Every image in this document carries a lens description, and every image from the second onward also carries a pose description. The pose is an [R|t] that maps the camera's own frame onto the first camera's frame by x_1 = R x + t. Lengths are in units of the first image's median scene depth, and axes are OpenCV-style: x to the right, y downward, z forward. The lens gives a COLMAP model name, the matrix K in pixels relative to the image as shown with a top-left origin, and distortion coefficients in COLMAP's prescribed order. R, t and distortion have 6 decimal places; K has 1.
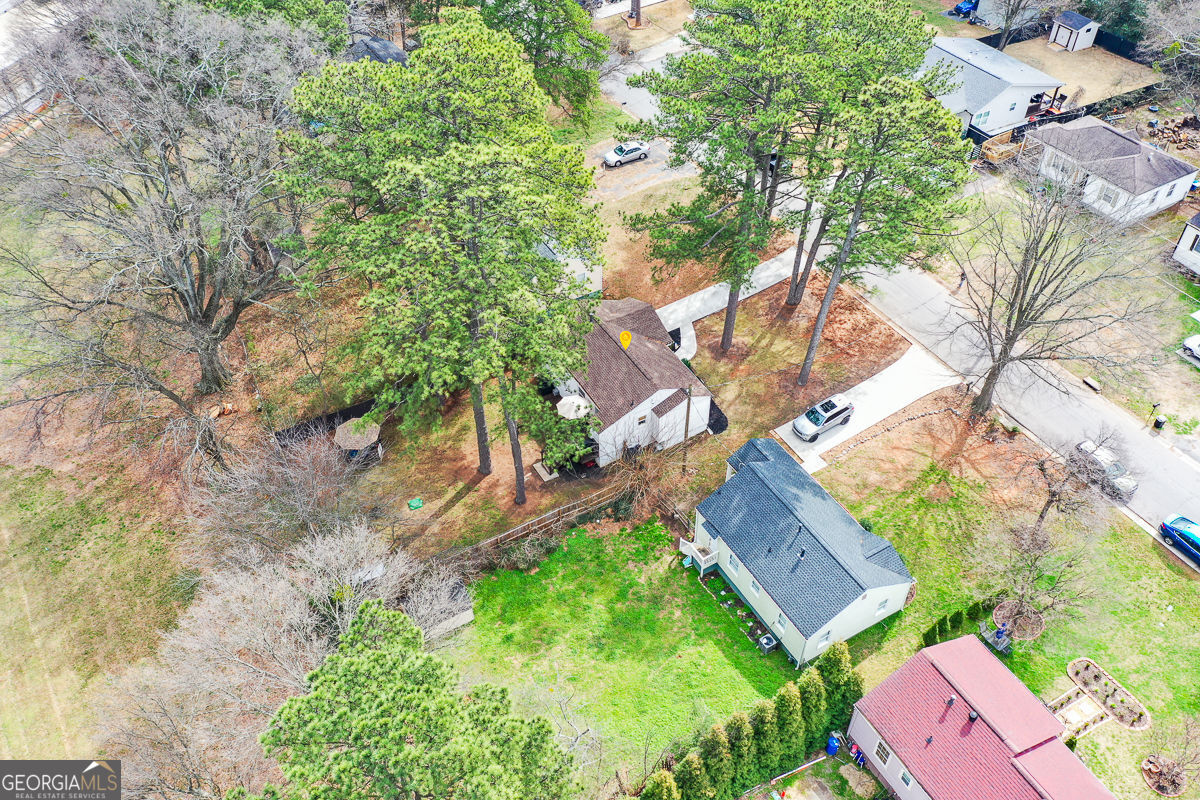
lens RADIAL K [[954.1, 0, 600.0], [0, 954.1, 400.0], [0, 0, 1]] dist [0.007994, 0.002559]
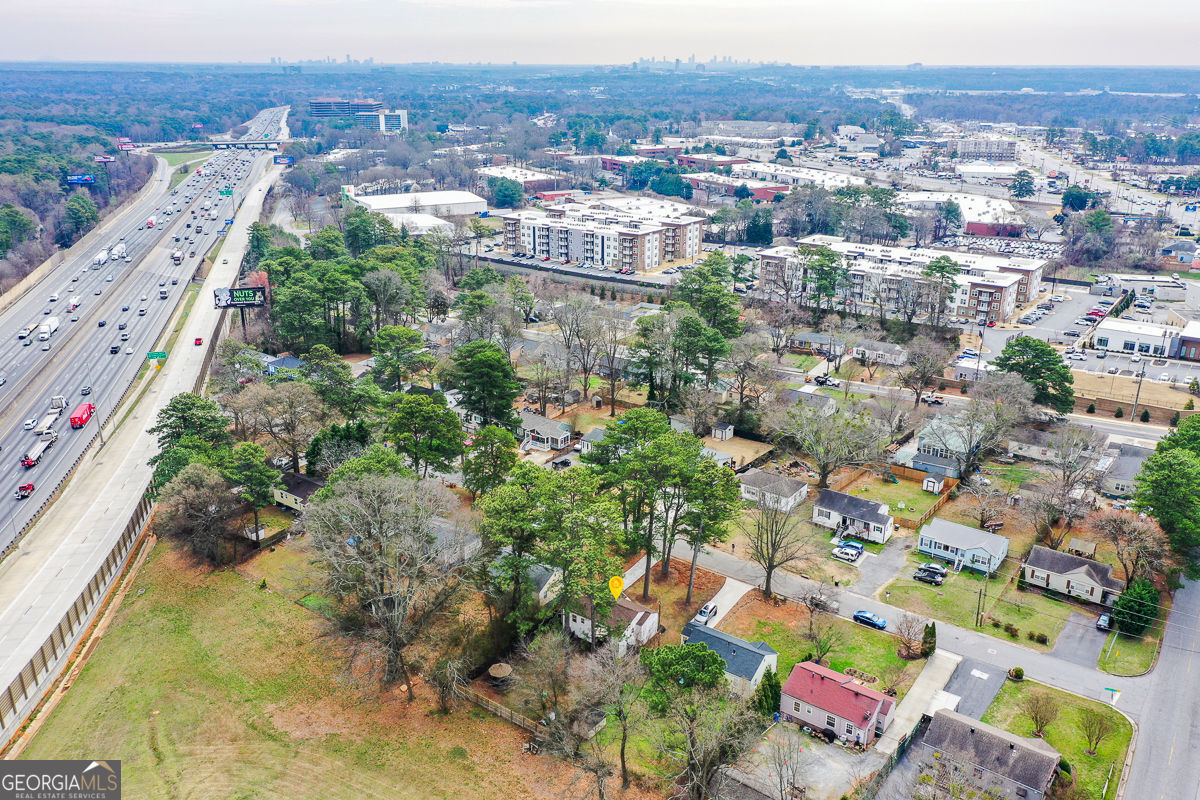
lens RADIAL K [[954.1, 0, 600.0], [0, 954.1, 400.0], [0, 0, 1]] dist [0.007994, 0.002559]
pose [[0.913981, -0.115836, 0.388872, -0.806249], [0.265032, 0.896123, -0.355981, 0.305861], [-0.307241, 0.428423, 0.849739, -1.002973]]
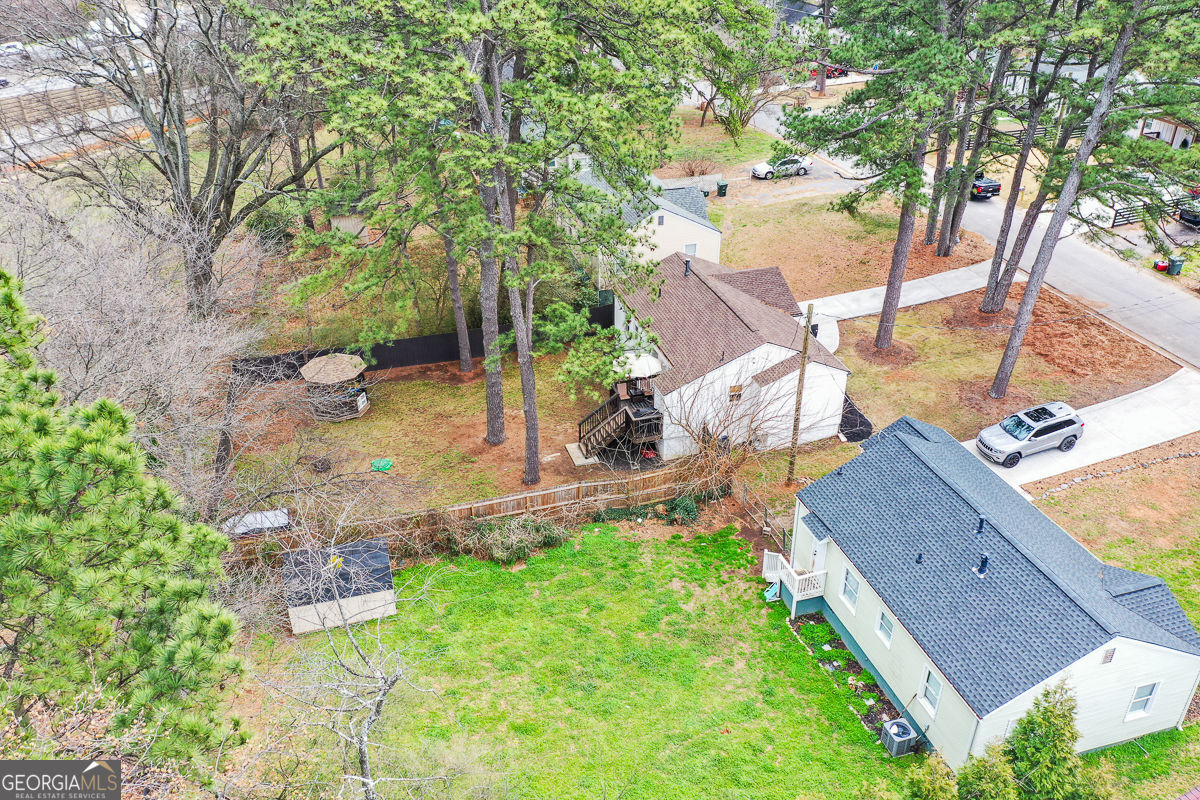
lens RADIAL K [[954.1, 0, 600.0], [0, 954.1, 400.0], [0, 0, 1]] dist [0.007994, 0.002559]
pose [[0.973622, 0.121378, -0.193204, 0.084173], [-0.164913, 0.959538, -0.228234, 0.199099], [0.157684, 0.254075, 0.954244, 0.381191]]
